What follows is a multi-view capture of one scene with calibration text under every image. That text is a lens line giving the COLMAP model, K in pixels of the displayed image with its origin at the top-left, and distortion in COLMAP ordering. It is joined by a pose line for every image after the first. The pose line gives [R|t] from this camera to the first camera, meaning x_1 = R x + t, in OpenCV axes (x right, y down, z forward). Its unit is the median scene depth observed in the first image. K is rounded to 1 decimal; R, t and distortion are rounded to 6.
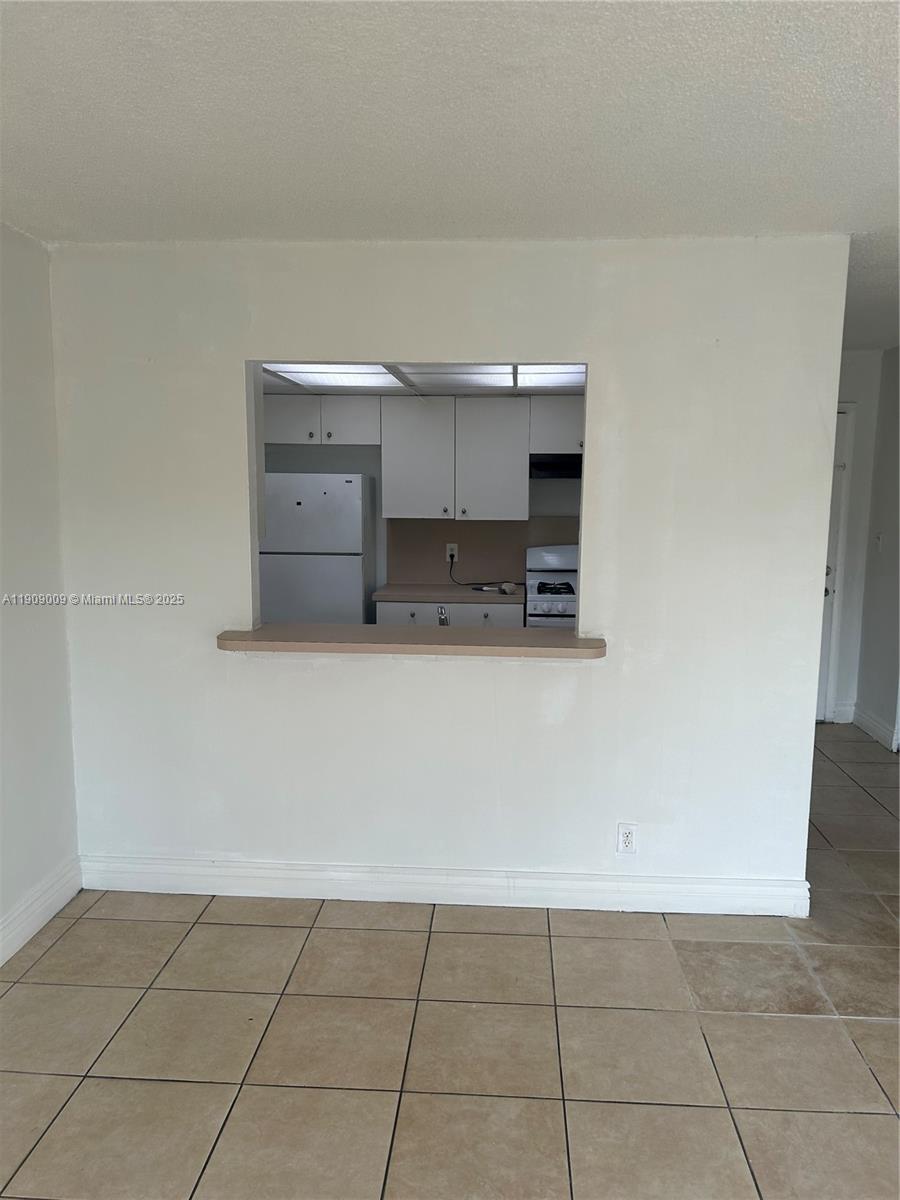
lens RADIAL K [[906.4, 0, 464.4], [0, 906.4, 601.5], [0, 0, 1]] dist [0.007681, 0.001340]
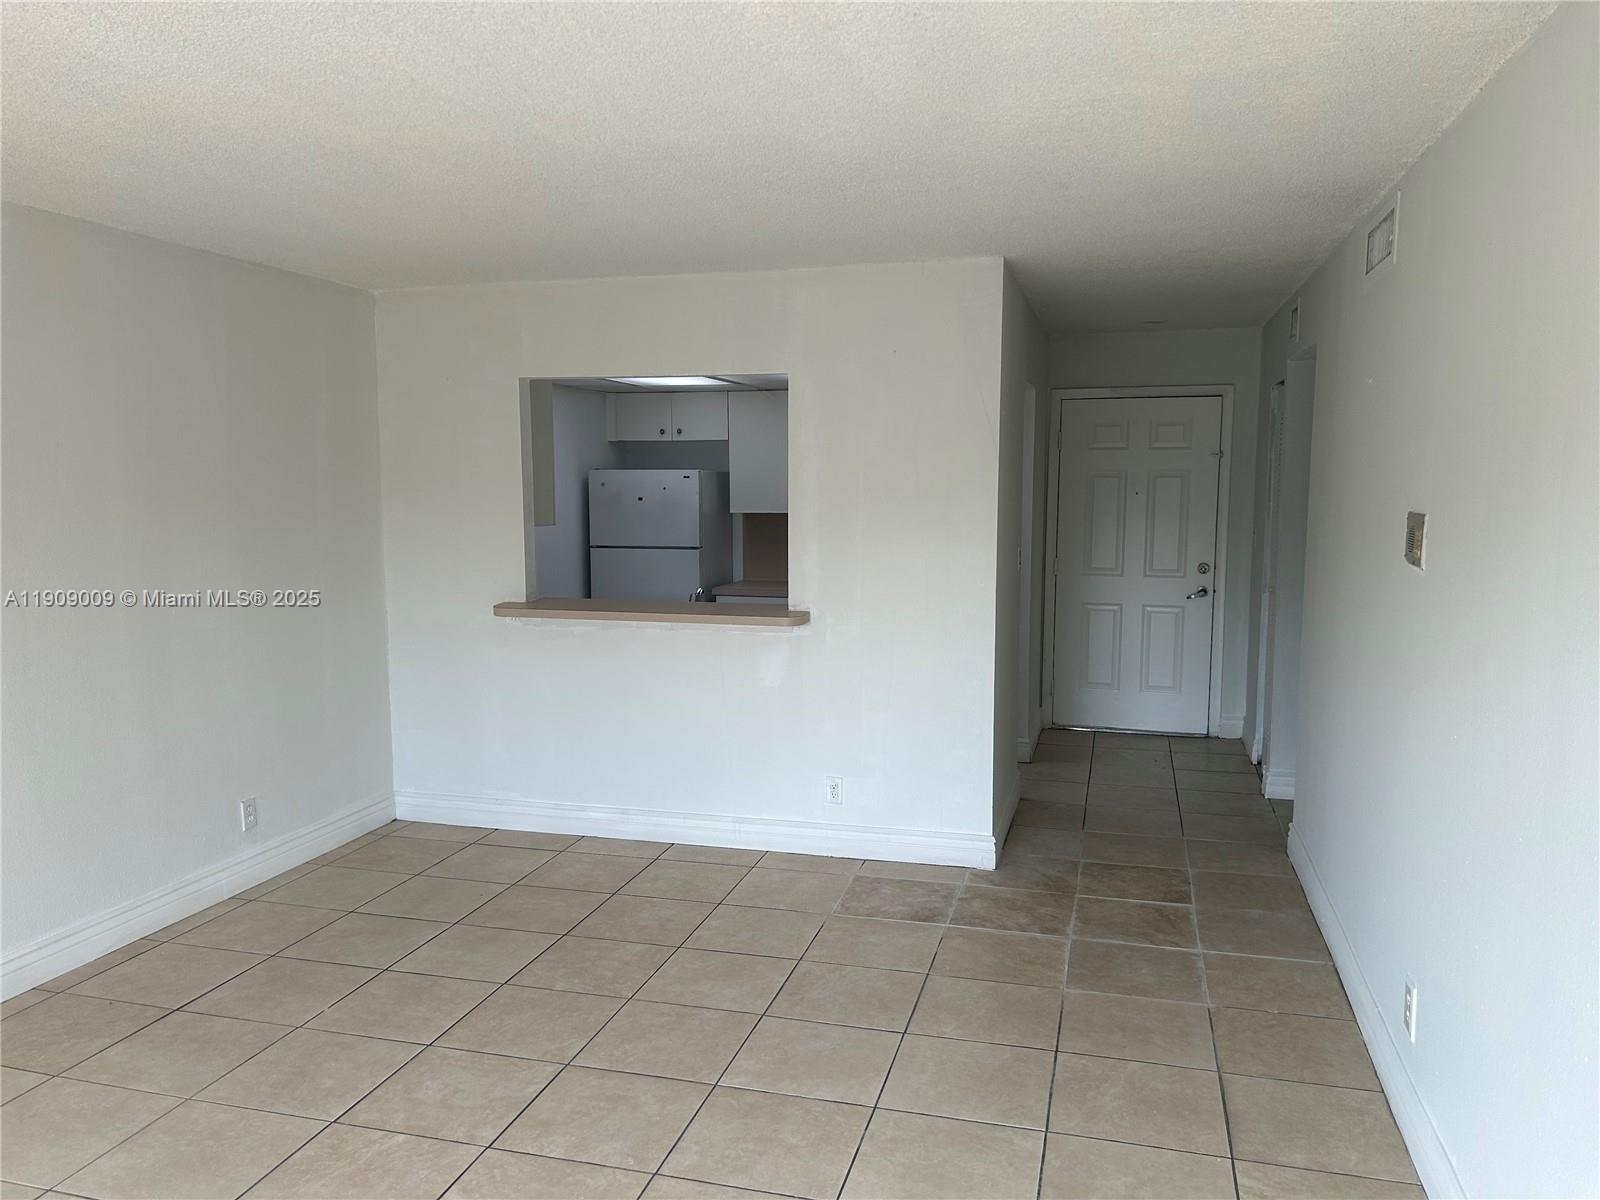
lens RADIAL K [[1208.5, 0, 800.0], [0, 1208.5, 600.0], [0, 0, 1]] dist [0.069429, -0.073757]
pose [[0.977466, 0.008619, -0.210915, 0.455644], [-0.014805, 0.999505, -0.027770, 0.067756], [0.210571, 0.030266, 0.977110, -0.485857]]
